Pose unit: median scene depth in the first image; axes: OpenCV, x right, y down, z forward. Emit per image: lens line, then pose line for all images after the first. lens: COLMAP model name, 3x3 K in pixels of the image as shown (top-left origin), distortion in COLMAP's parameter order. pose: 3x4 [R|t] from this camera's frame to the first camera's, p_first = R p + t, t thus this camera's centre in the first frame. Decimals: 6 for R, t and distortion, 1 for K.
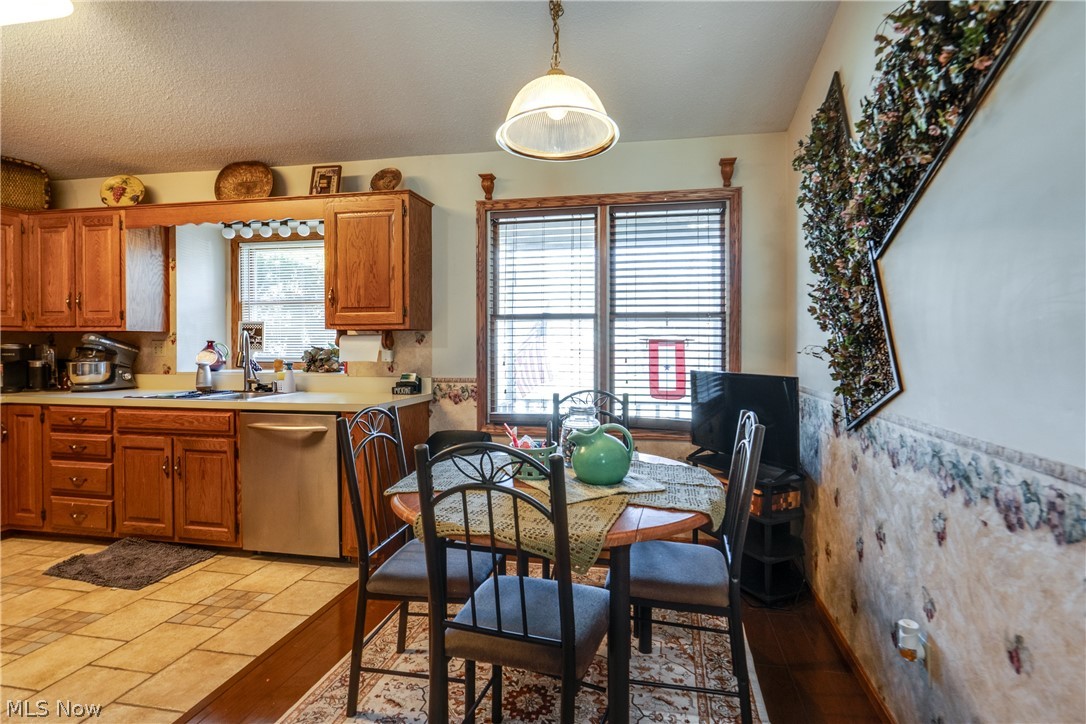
lens RADIAL K [[504.5, 0, 567.7], [0, 504.5, 350.4], [0, 0, 1]] dist [-0.000539, 0.001083]
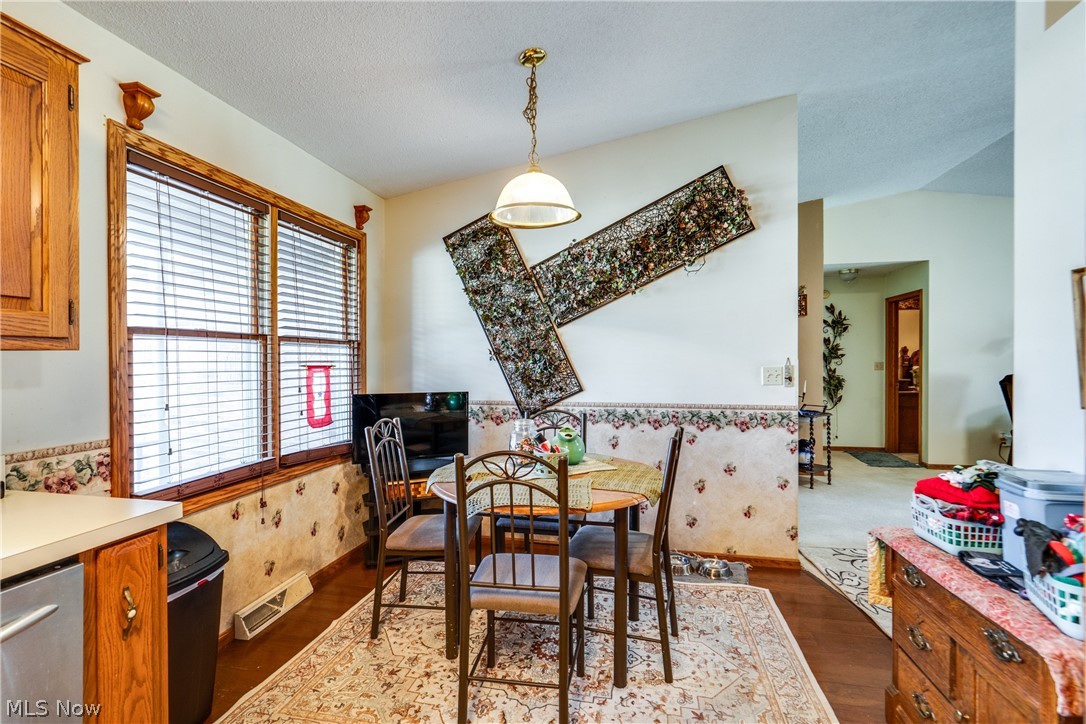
lens RADIAL K [[491.1, 0, 543.0], [0, 491.1, 362.0], [0, 0, 1]] dist [-0.001022, 0.000592]
pose [[0.036275, -0.003888, 0.999334, -0.708631], [0.010242, 0.999941, 0.003518, -0.026981], [-0.999289, 0.010108, 0.036313, 0.511182]]
